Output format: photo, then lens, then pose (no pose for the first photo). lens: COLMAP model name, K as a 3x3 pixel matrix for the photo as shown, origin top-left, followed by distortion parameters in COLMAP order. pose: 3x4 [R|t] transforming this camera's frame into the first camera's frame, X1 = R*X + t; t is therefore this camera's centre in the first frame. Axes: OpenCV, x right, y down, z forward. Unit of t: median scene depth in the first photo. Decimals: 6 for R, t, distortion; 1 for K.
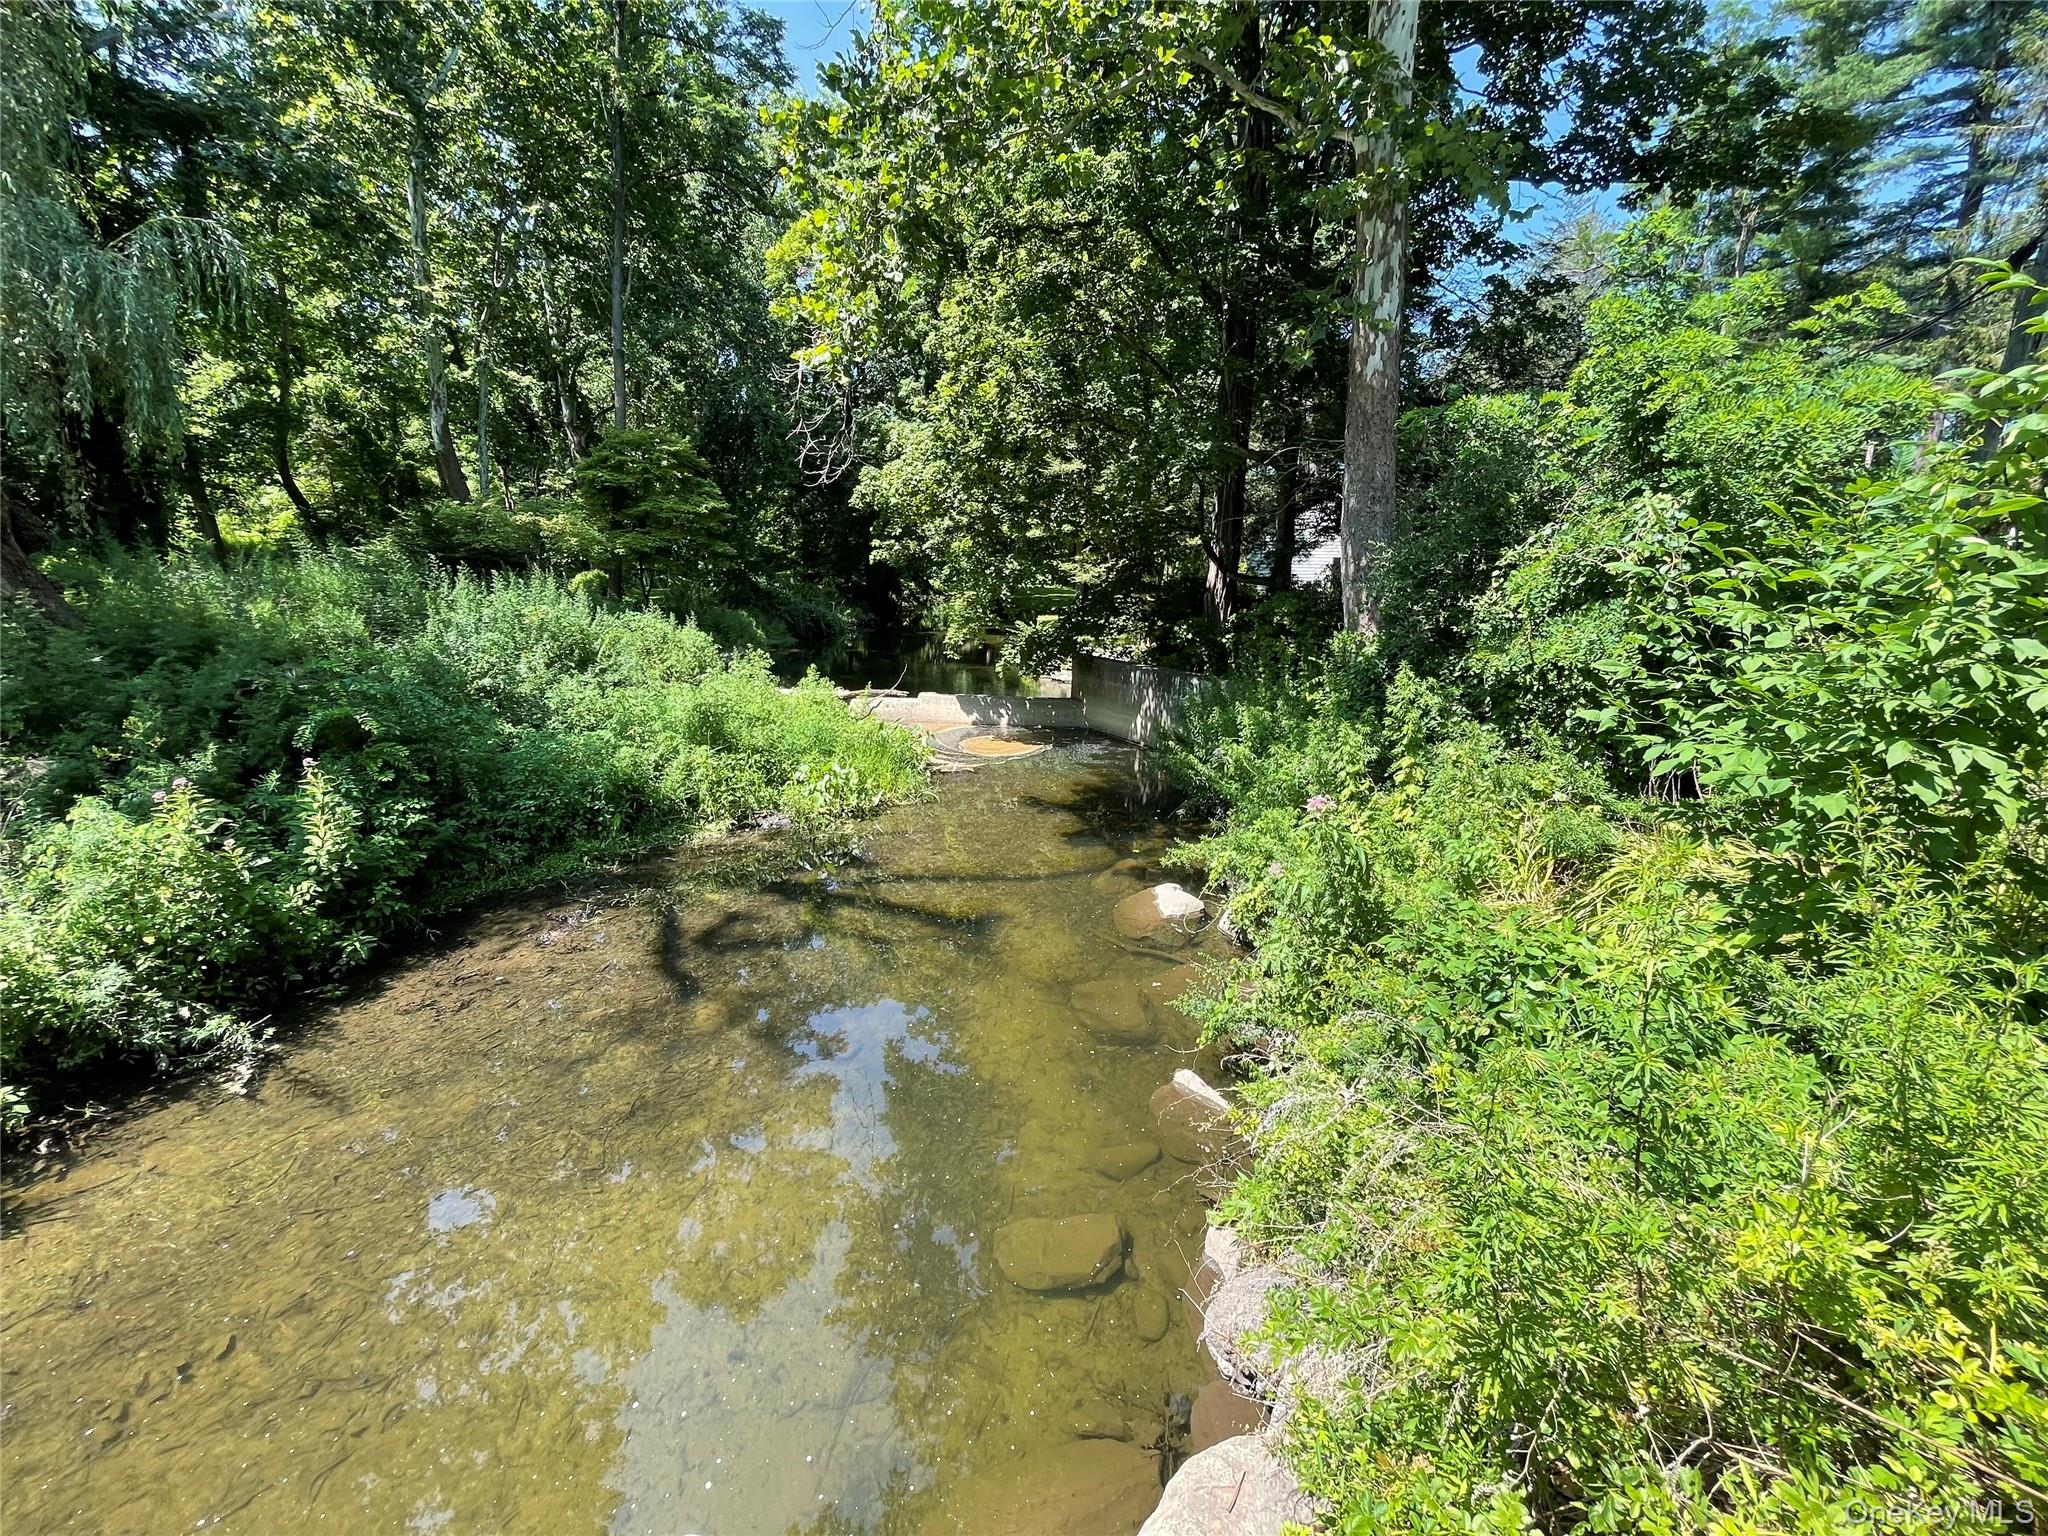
lens RADIAL K [[825.6, 0, 1024.0], [0, 825.6, 768.0], [0, 0, 1]] dist [0.000865, 0.000439]
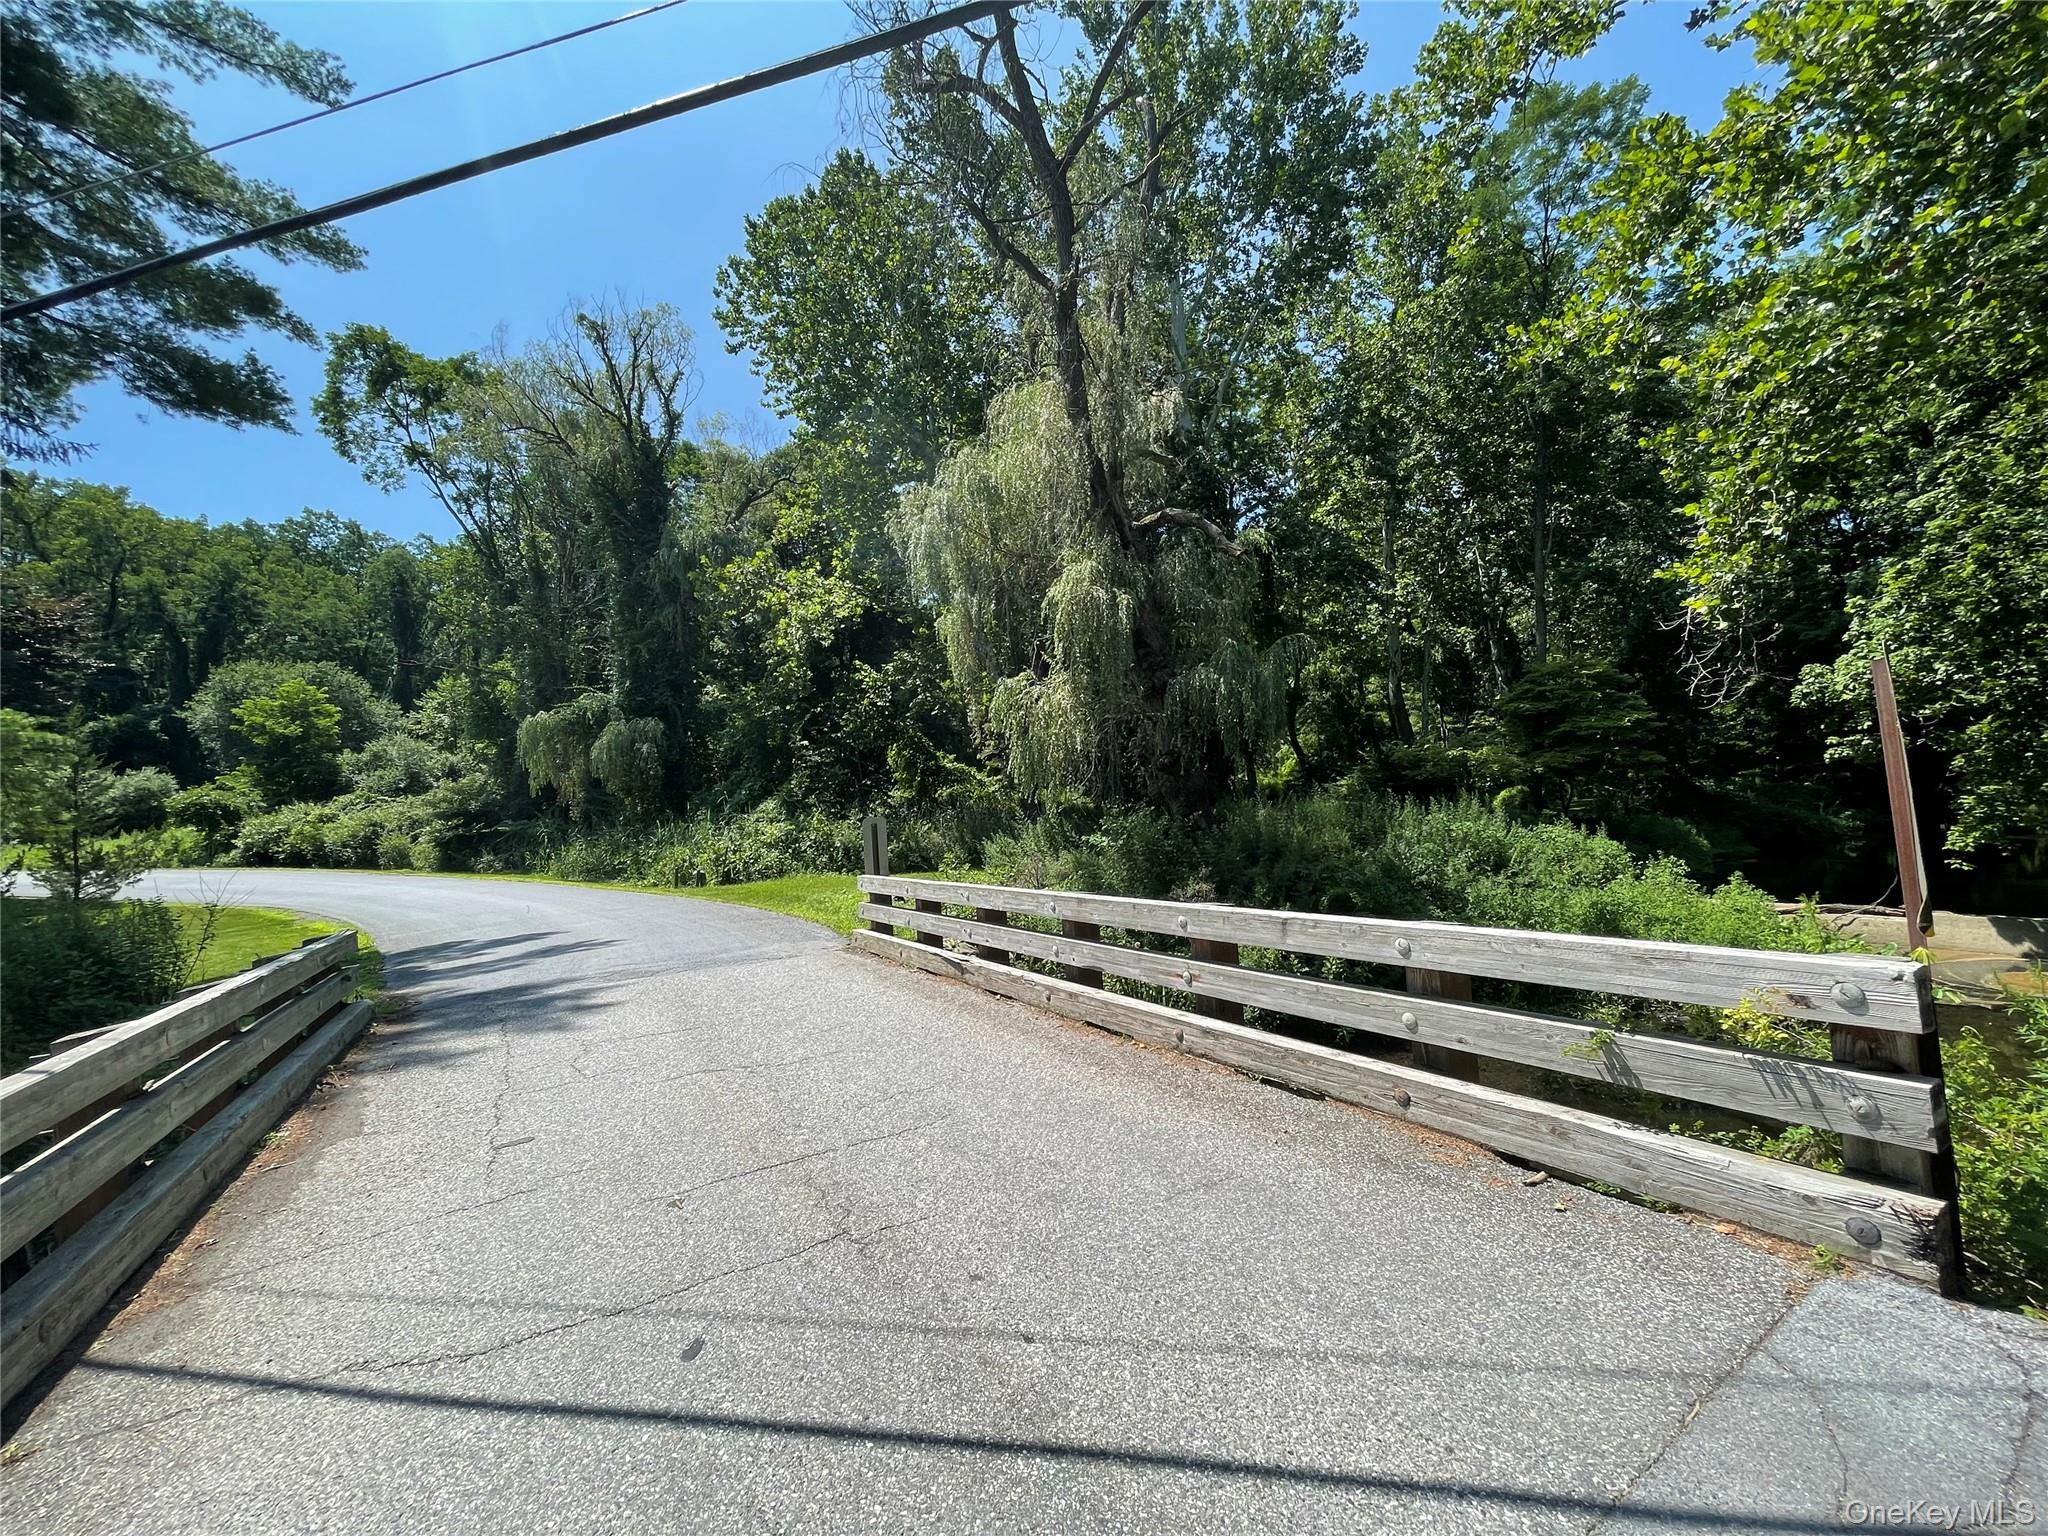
lens RADIAL K [[825.6, 0, 1024.0], [0, 825.6, 768.0], [0, 0, 1]] dist [0.000865, 0.000439]
pose [[0.526814, -0.089369, -0.845269, 0.098998], [-0.127249, 0.974957, -0.182389, 0.028766], [0.840401, 0.203645, 0.502250, -0.160911]]
